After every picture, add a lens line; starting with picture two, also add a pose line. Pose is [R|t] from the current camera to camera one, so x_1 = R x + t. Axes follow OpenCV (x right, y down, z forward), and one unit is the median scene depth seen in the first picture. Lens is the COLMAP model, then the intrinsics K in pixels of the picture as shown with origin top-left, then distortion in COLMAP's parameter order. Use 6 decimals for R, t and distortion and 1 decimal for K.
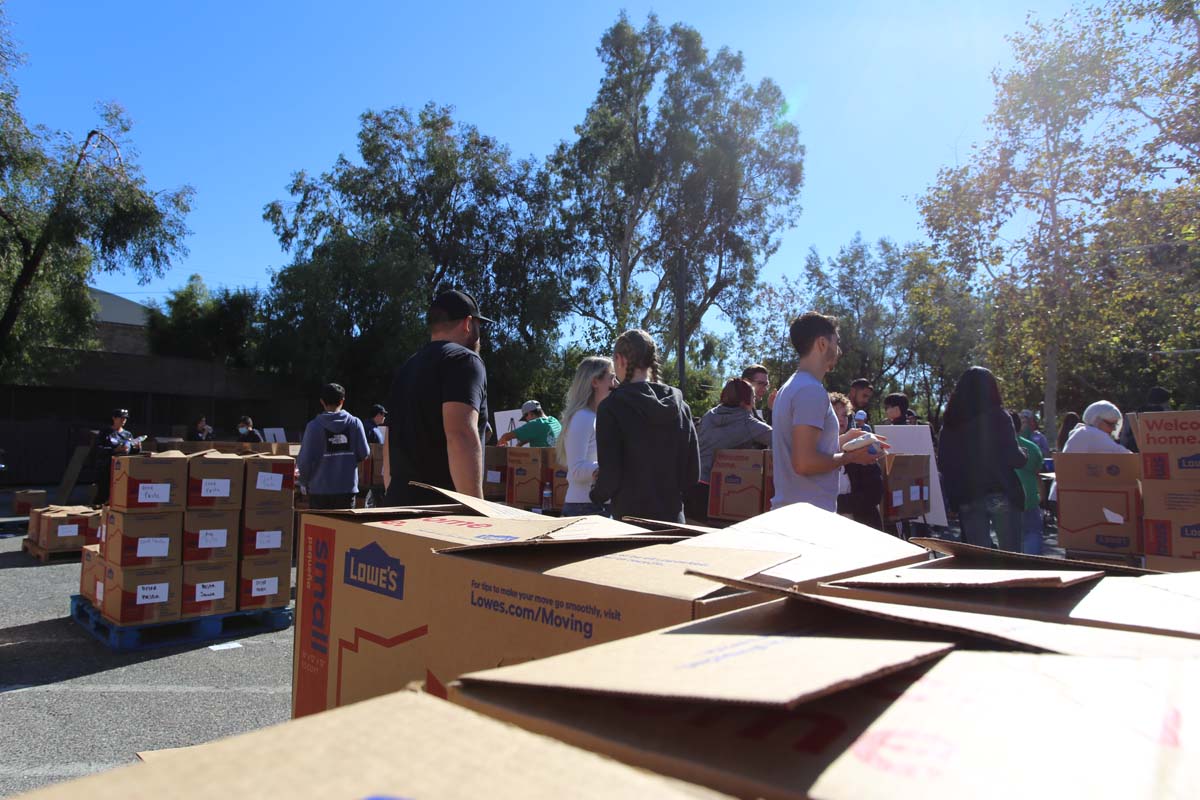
lens RADIAL K [[766.6, 0, 600.0], [0, 766.6, 400.0], [0, 0, 1]] dist [-0.072290, 0.056272]
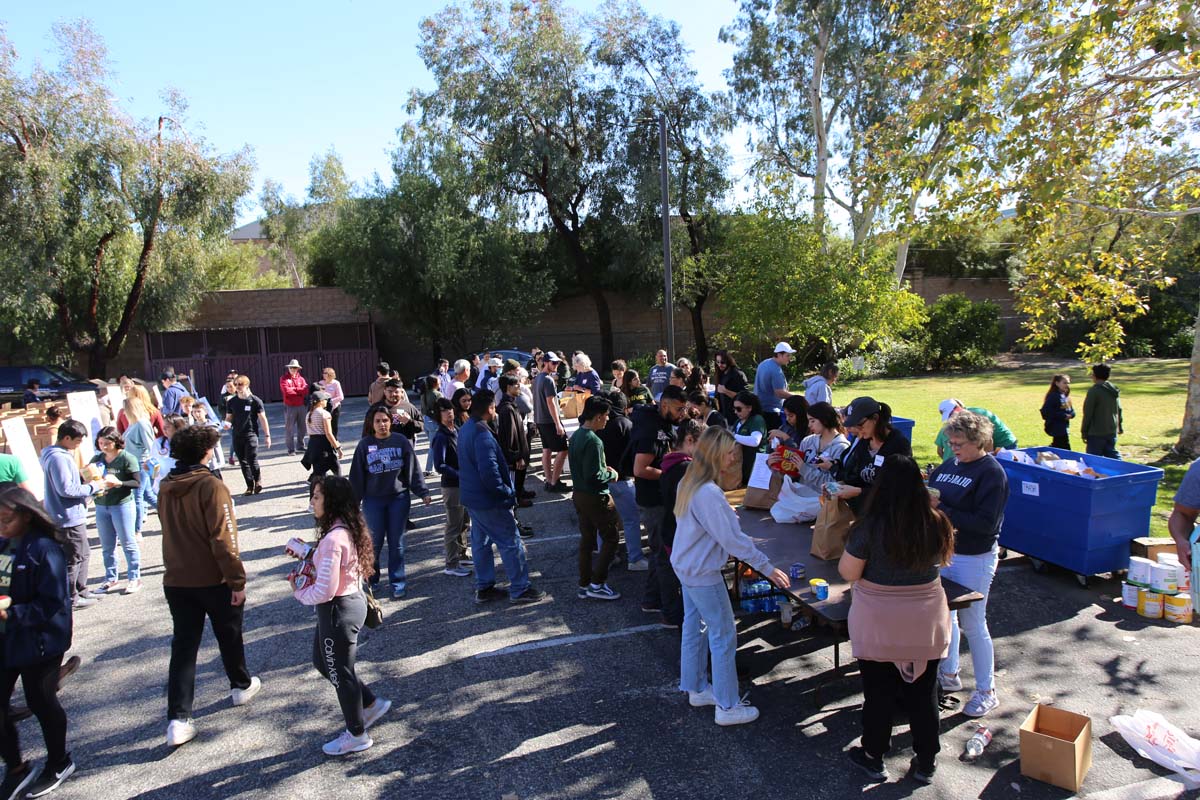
lens RADIAL K [[826.2, 0, 592.3], [0, 826.2, 402.9], [0, 0, 1]] dist [-0.066462, 0.073193]
pose [[0.829124, 0.014052, -0.558888, 0.377851], [0.084569, 0.985028, 0.150228, -0.028489], [0.552631, -0.171823, 0.815522, 0.147106]]
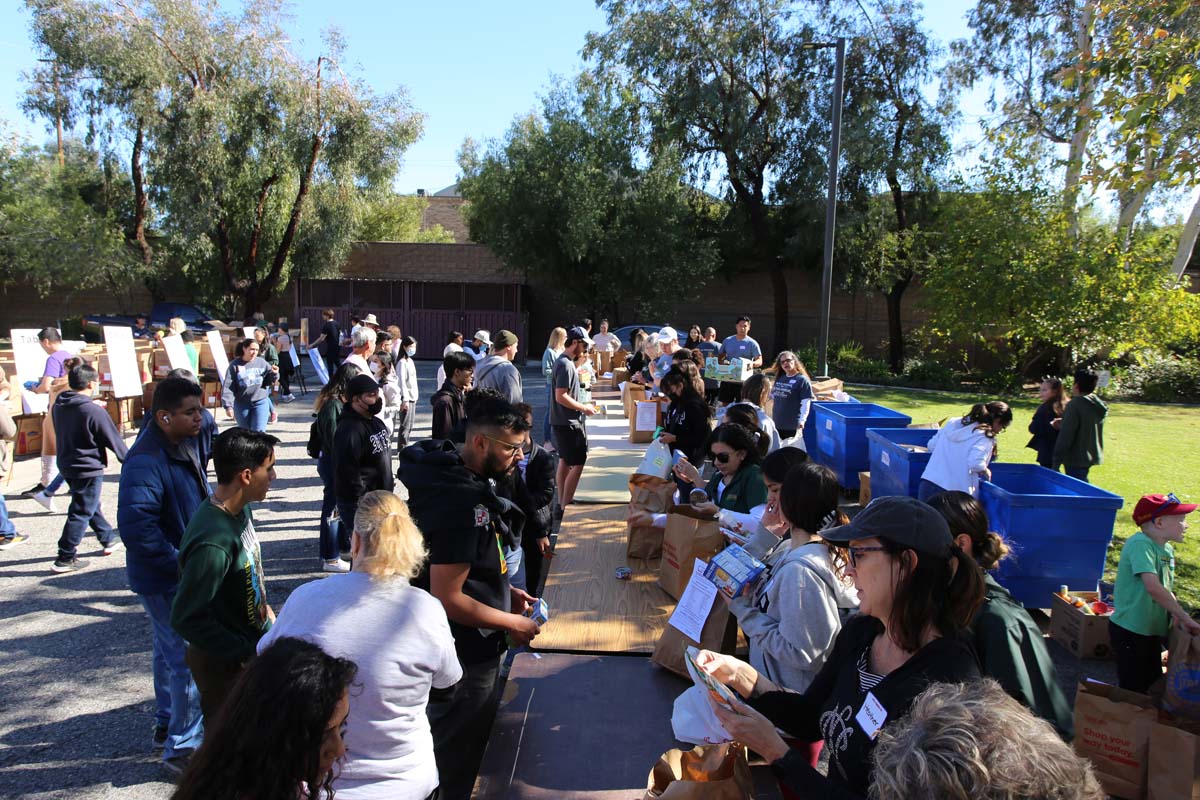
lens RADIAL K [[808.2, 0, 598.7], [0, 808.2, 392.8], [0, 0, 1]] dist [-0.050461, 0.059859]
pose [[0.641749, 0.101824, -0.760125, 0.360320], [0.025582, 0.987753, 0.153915, -0.015392], [0.766488, -0.118220, 0.631285, 0.295631]]
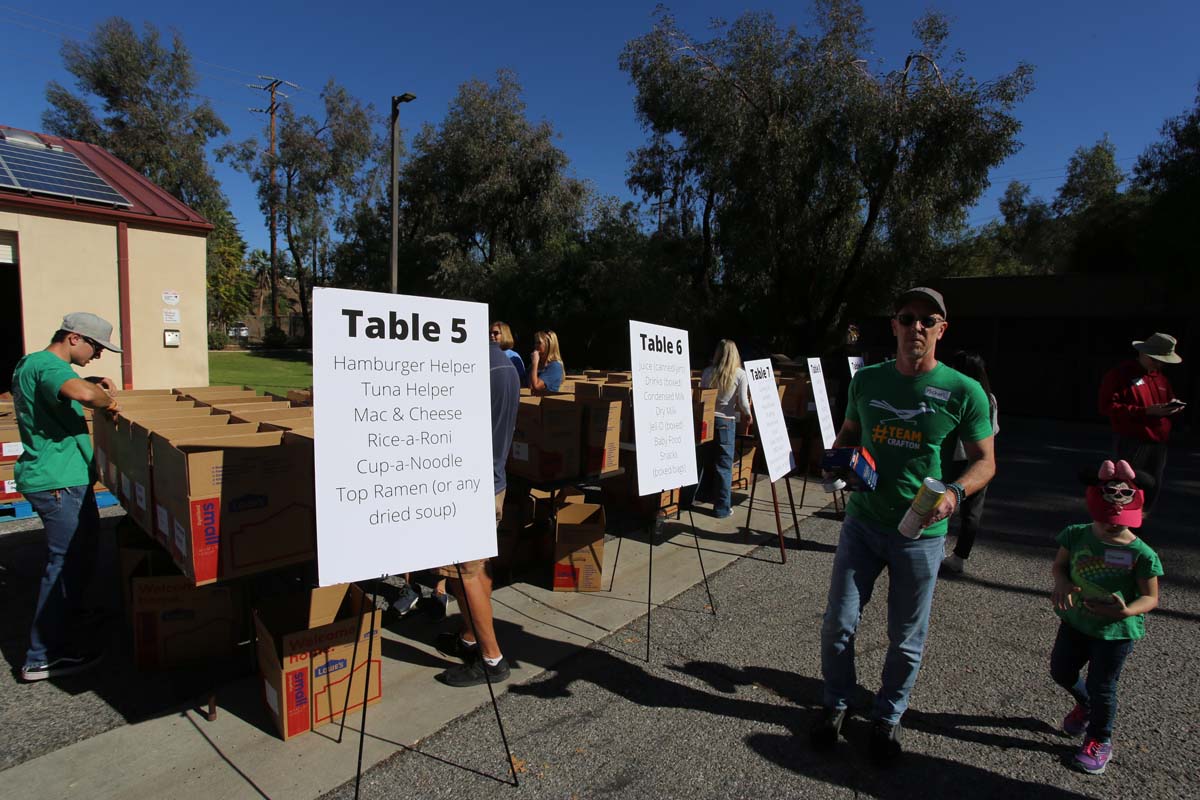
lens RADIAL K [[603.2, 0, 585.6], [0, 603.2, 398.9], [0, 0, 1]] dist [-0.065175, 0.039079]
pose [[-0.000041, 0.091179, -0.995835, 0.085262], [0.030804, 0.995362, 0.091135, 0.006762], [0.999525, -0.030672, -0.002849, 0.338128]]
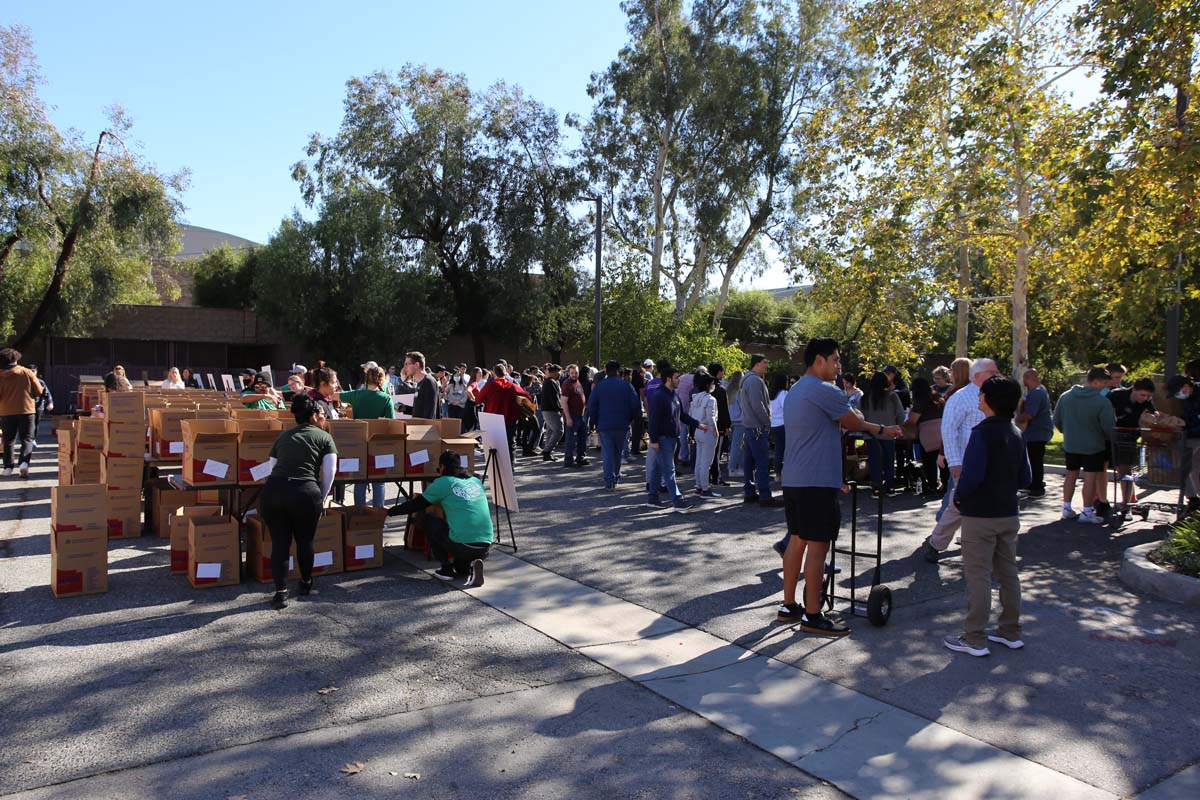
lens RADIAL K [[878.1, 0, 594.7], [0, 878.1, 398.7], [0, 0, 1]] dist [-0.054047, 0.075914]
pose [[0.963892, 0.011964, -0.266026, 0.301521], [0.010755, 0.996426, 0.083779, -0.018174], [0.266078, -0.083615, 0.960318, -0.125506]]
